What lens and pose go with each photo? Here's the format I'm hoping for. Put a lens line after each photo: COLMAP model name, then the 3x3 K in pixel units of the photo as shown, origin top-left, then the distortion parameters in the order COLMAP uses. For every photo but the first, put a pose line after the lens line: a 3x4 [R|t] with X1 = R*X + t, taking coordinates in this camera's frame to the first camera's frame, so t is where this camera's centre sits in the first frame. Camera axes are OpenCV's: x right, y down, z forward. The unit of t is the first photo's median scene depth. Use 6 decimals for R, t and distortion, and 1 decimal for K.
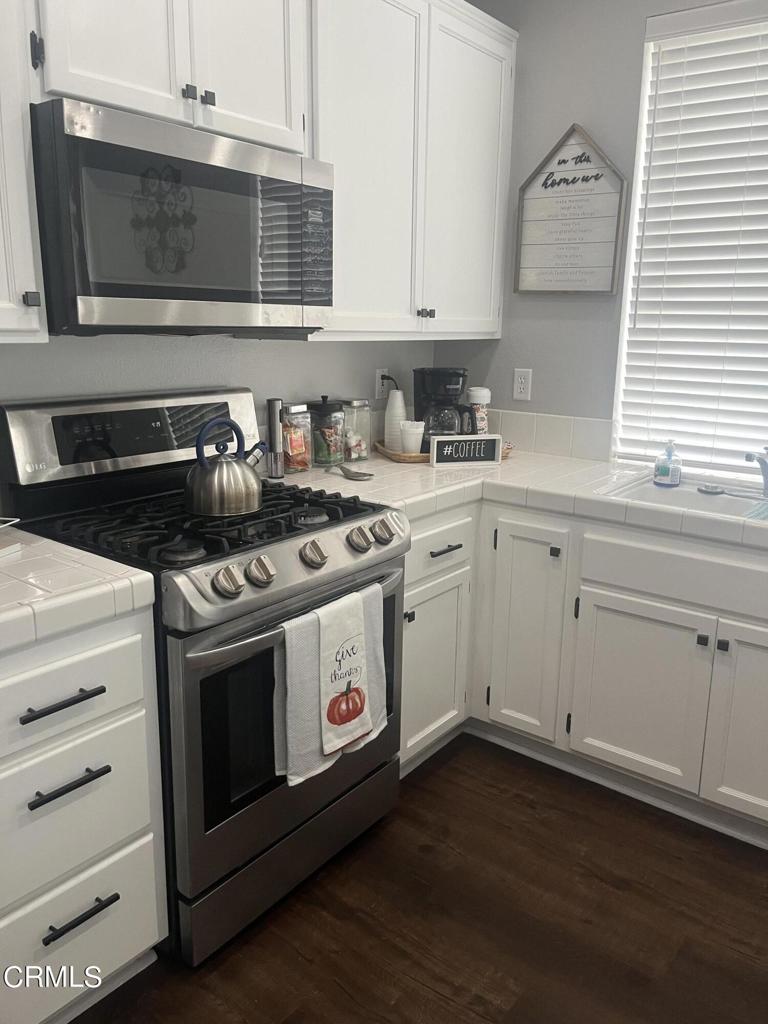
lens RADIAL K [[776.6, 0, 385.6], [0, 776.6, 495.5], [0, 0, 1]] dist [0.080736, -0.119812]
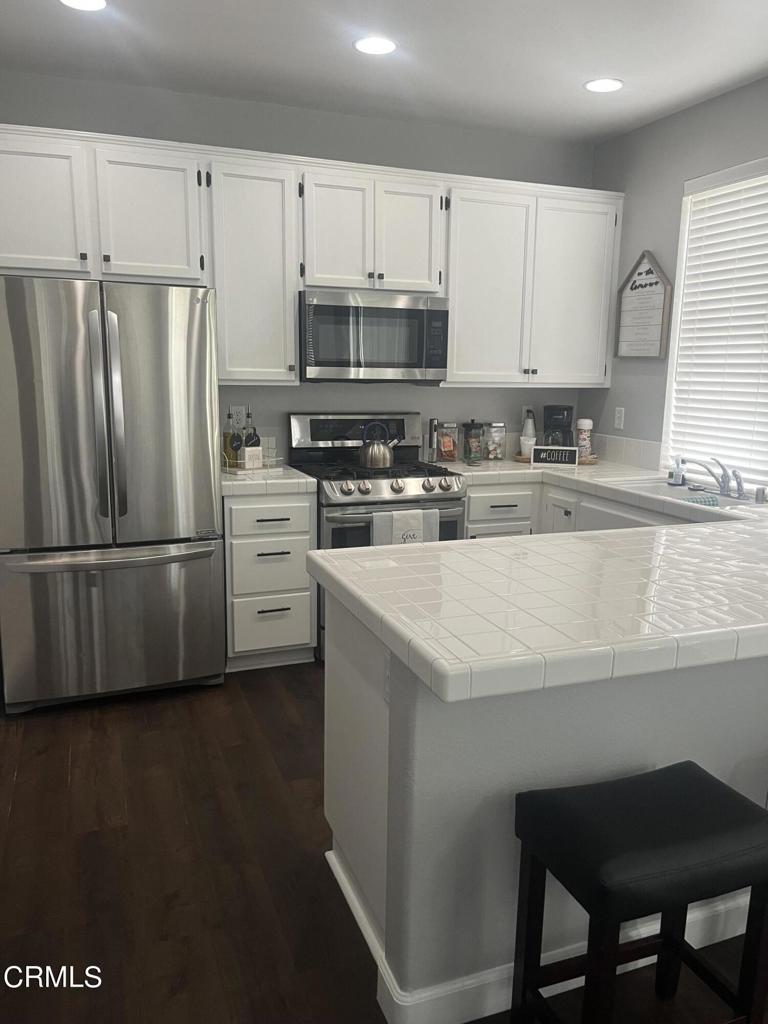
lens RADIAL K [[753.5, 0, 384.4], [0, 753.5, 499.6], [0, 0, 1]] dist [0.064015, -0.098859]
pose [[0.854562, 0.082242, -0.512796, 0.649062], [-0.113316, 0.993119, -0.029562, 0.124038], [0.506837, 0.083370, 0.858001, -0.534266]]
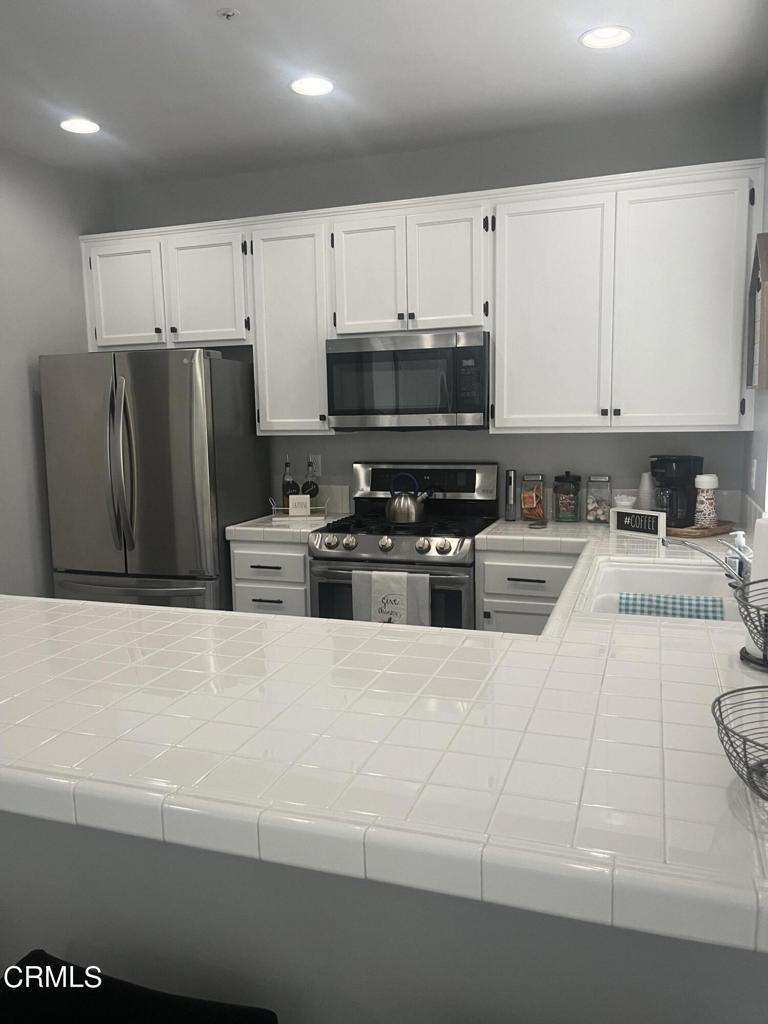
lens RADIAL K [[776.6, 0, 385.6], [0, 776.6, 495.5], [0, 0, 1]] dist [0.080736, -0.119812]
pose [[0.322808, 0.080305, -0.943052, 1.190533], [-0.182232, 0.983024, 0.021331, -0.057586], [0.928755, 0.164968, 0.331962, 0.246040]]
